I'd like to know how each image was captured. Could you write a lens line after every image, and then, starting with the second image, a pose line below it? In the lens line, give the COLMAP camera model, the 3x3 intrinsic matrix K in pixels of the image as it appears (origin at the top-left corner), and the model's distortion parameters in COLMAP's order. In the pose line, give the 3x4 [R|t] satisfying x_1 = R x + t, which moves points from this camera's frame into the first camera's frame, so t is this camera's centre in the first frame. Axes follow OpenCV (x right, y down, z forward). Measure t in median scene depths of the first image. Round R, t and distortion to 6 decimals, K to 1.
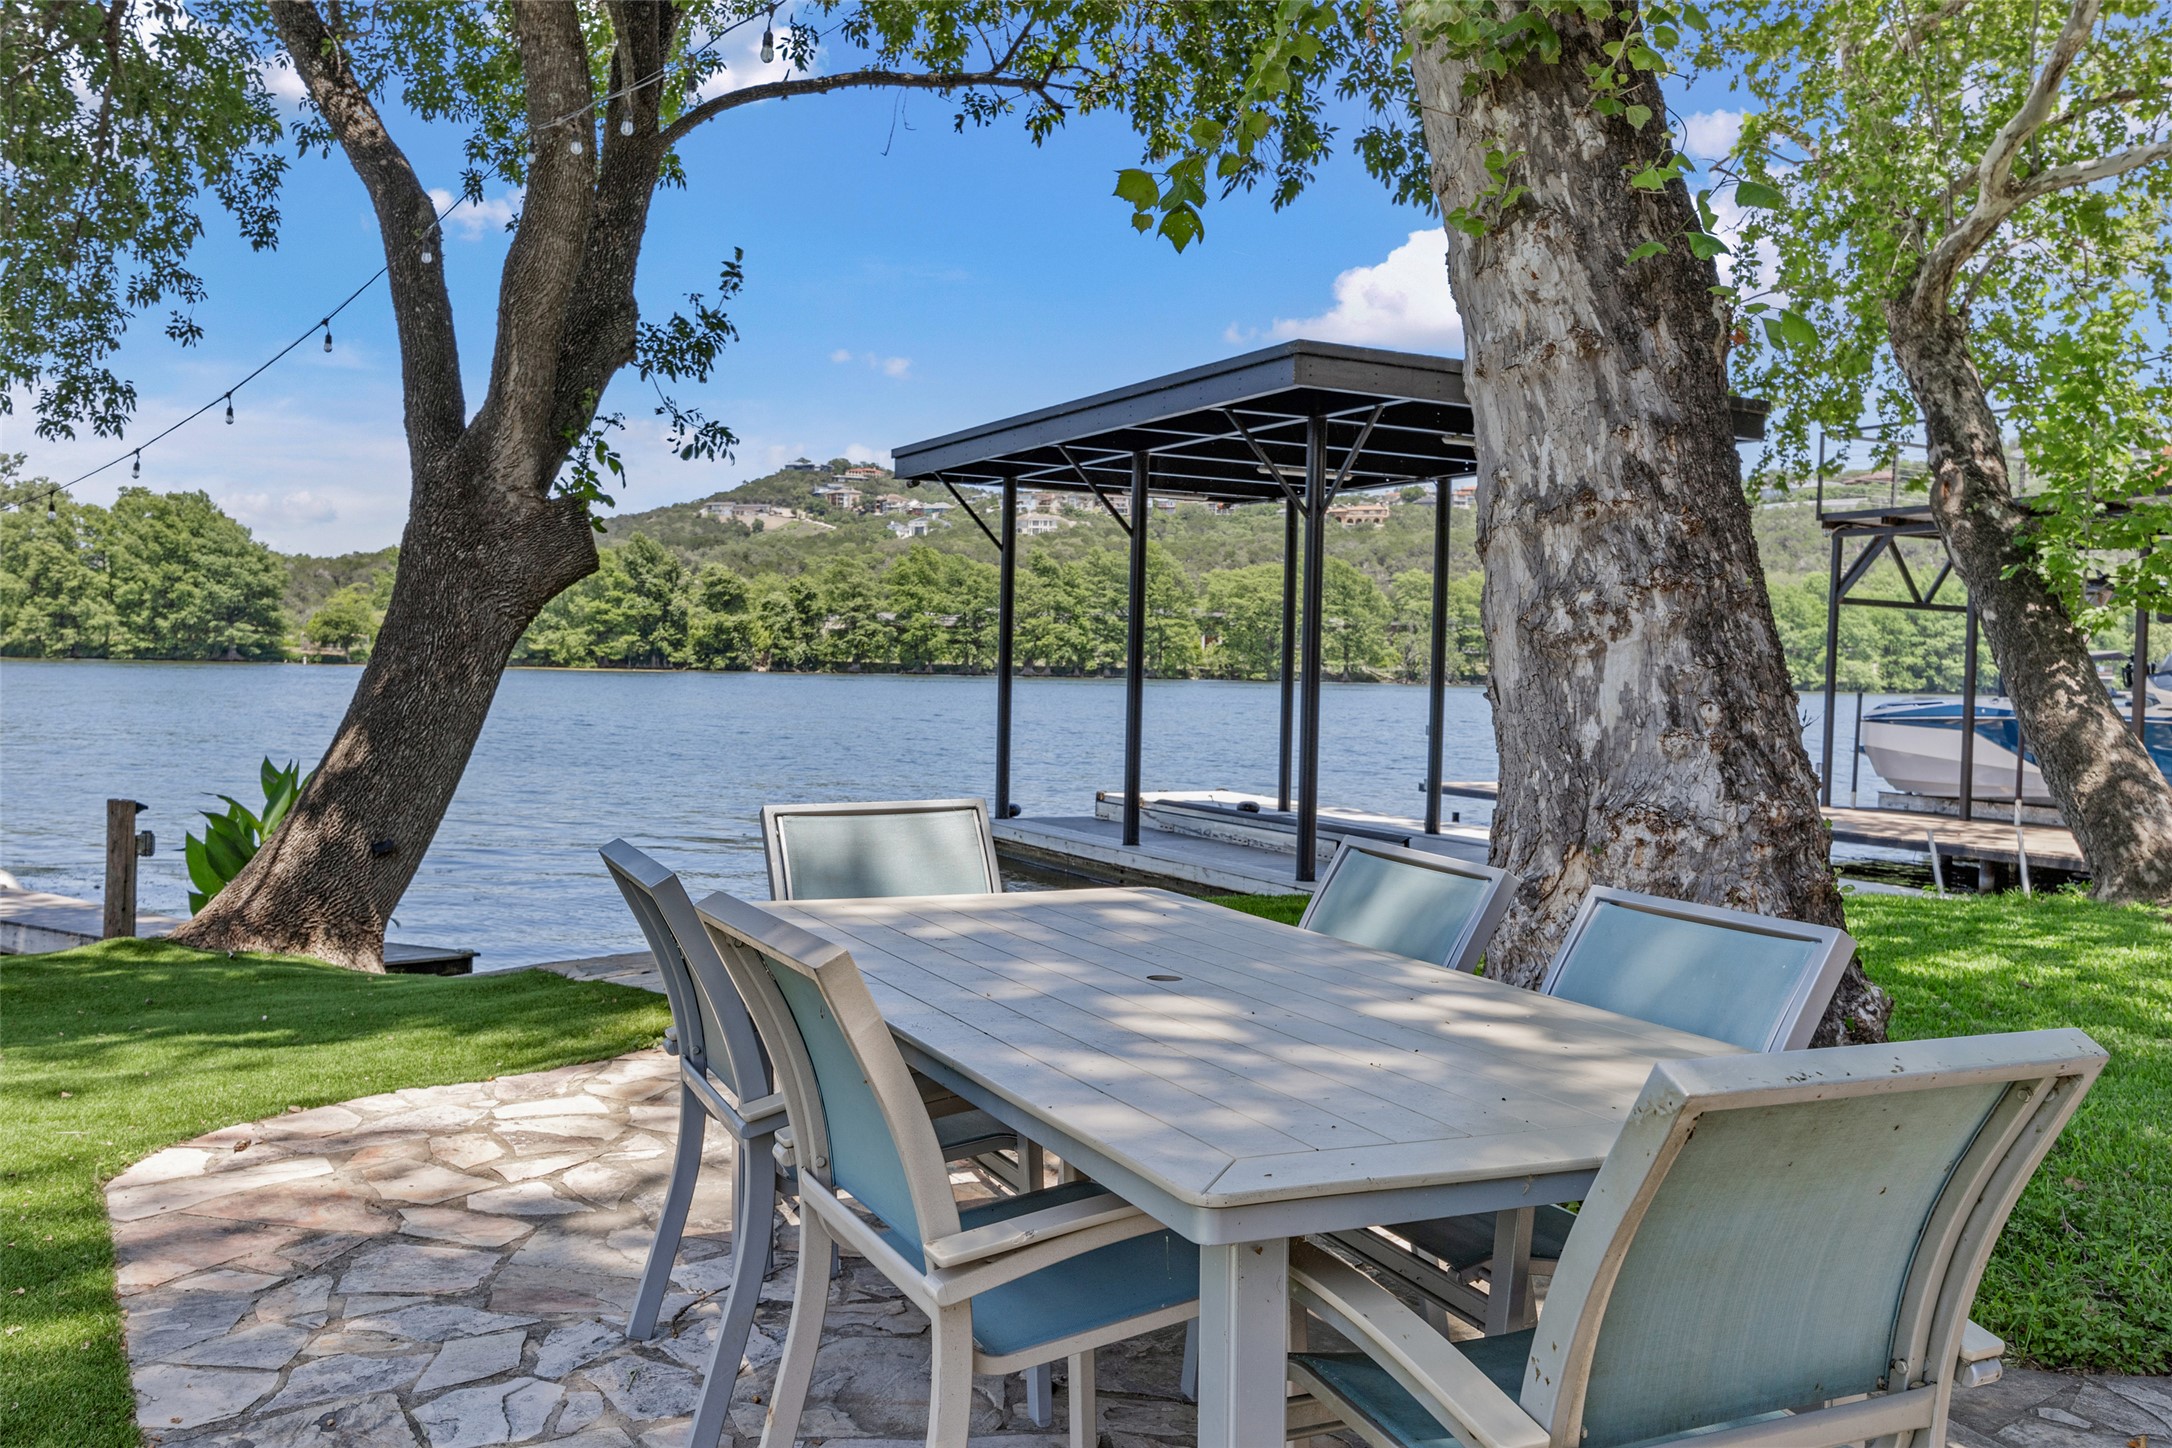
lens RADIAL K [[1806.4, 0, 1089.2], [0, 1806.4, 724.6], [0, 0, 1]] dist [0.017697, 0.008077]
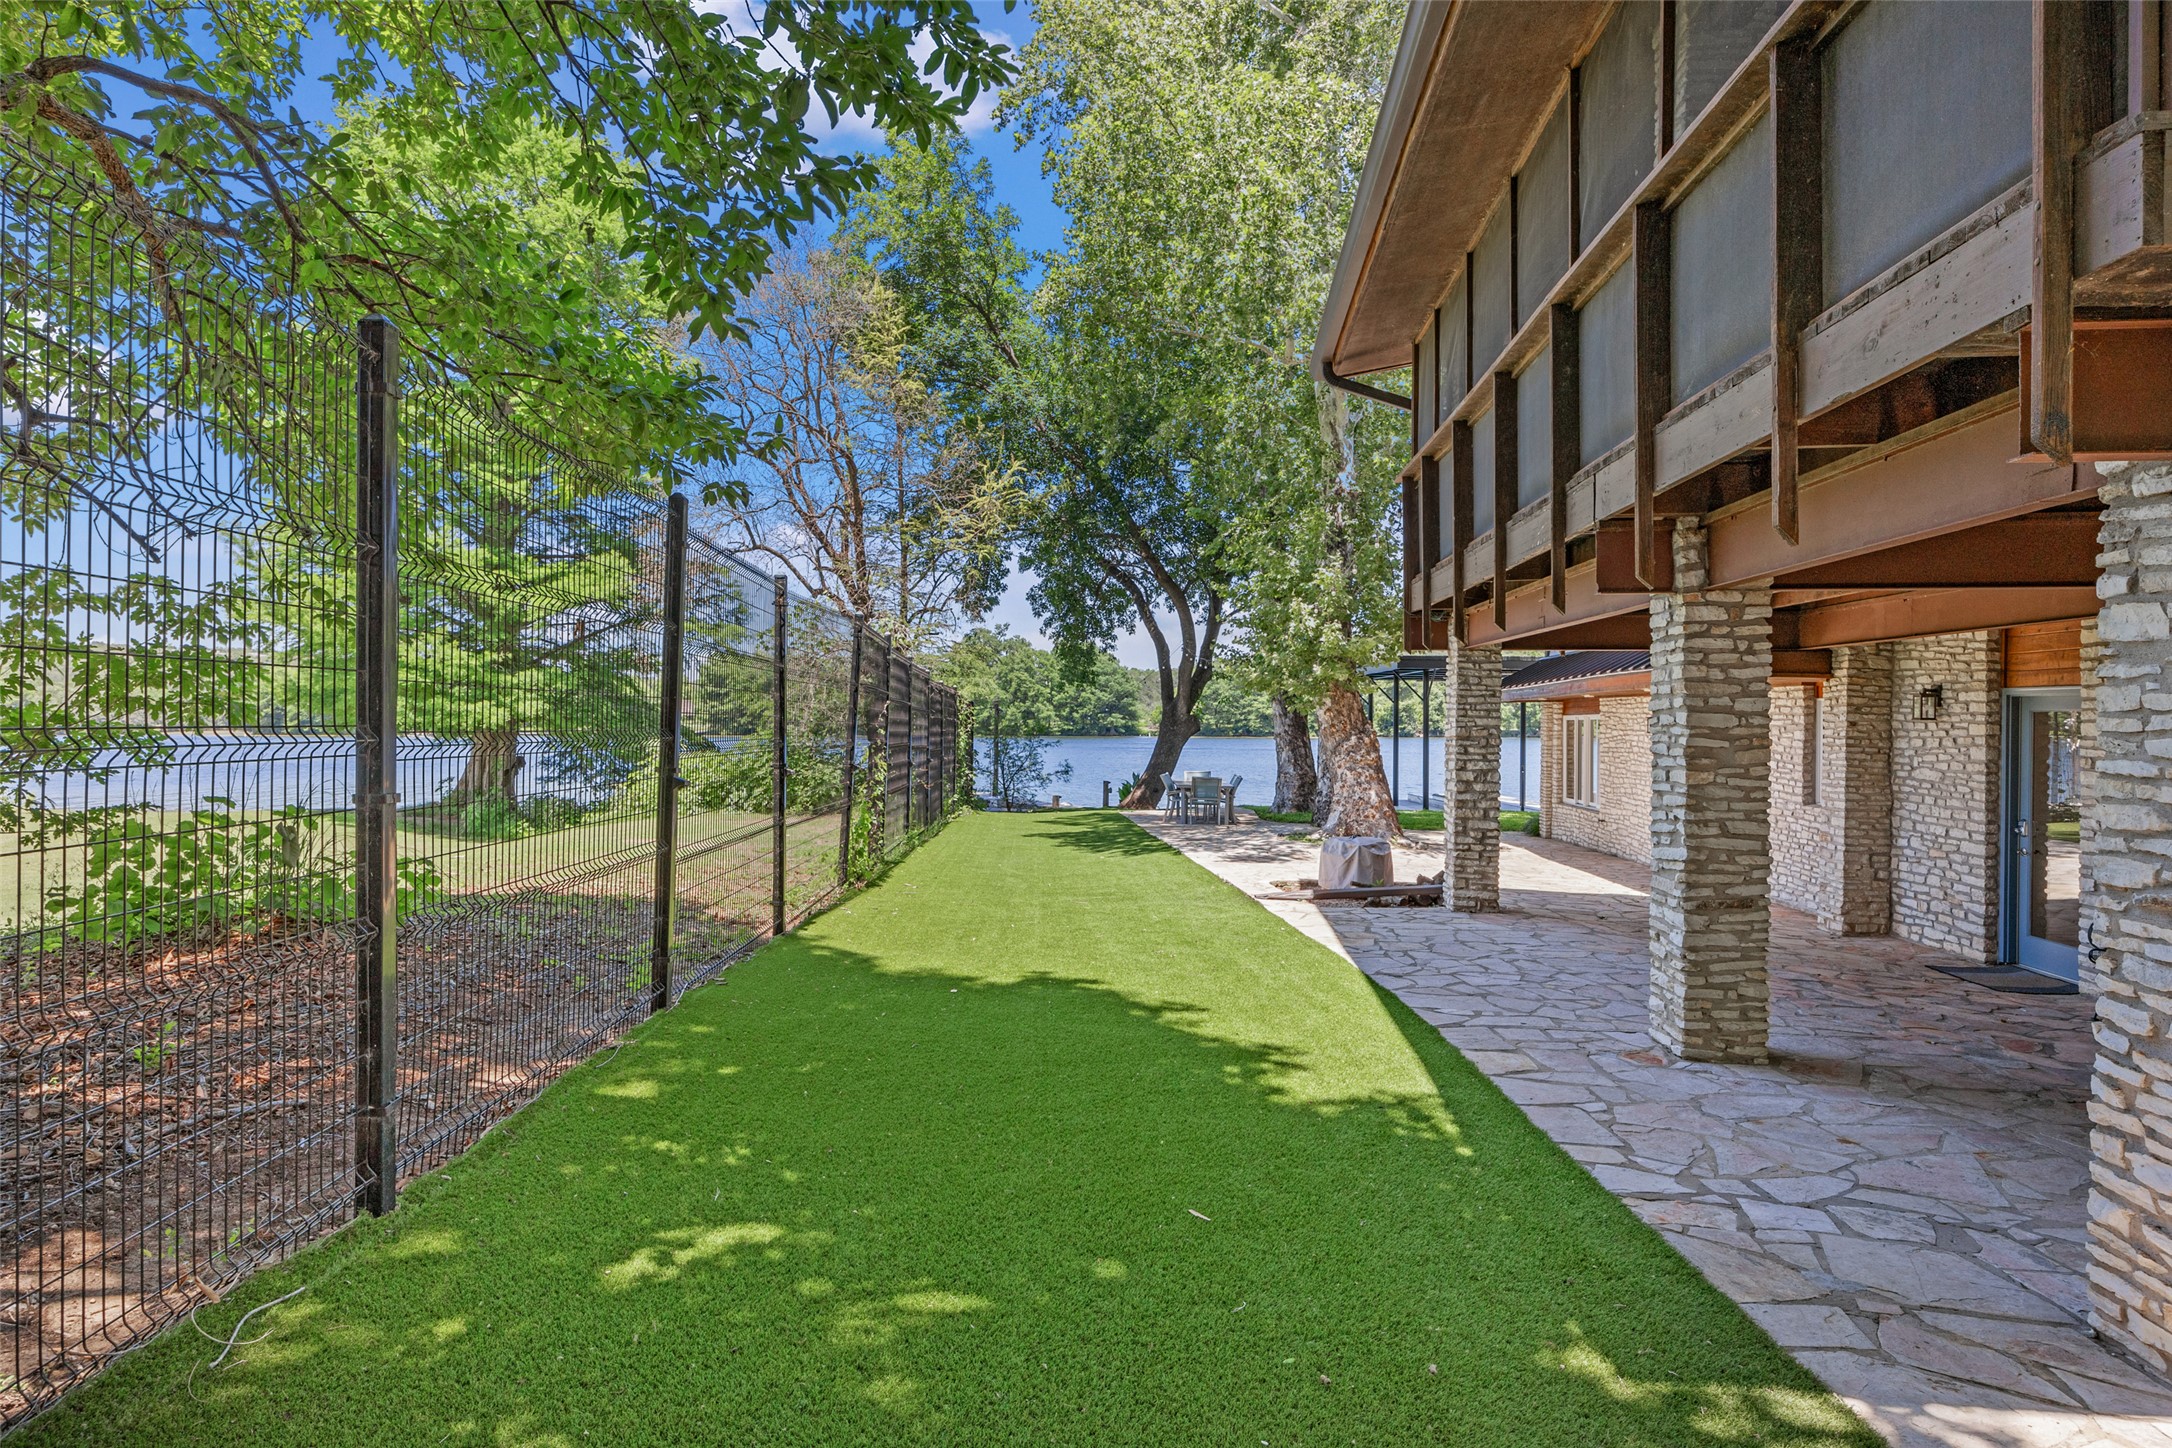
lens RADIAL K [[1285.7, 0, 1085.9], [0, 1285.7, 722.4], [0, 0, 1]] dist [0.001176, 0.000147]
pose [[0.896738, -0.016256, -0.442264, 0.595505], [-0.001485, 0.999209, -0.039738, 0.014524], [0.442560, 0.036291, 0.896004, -1.334804]]
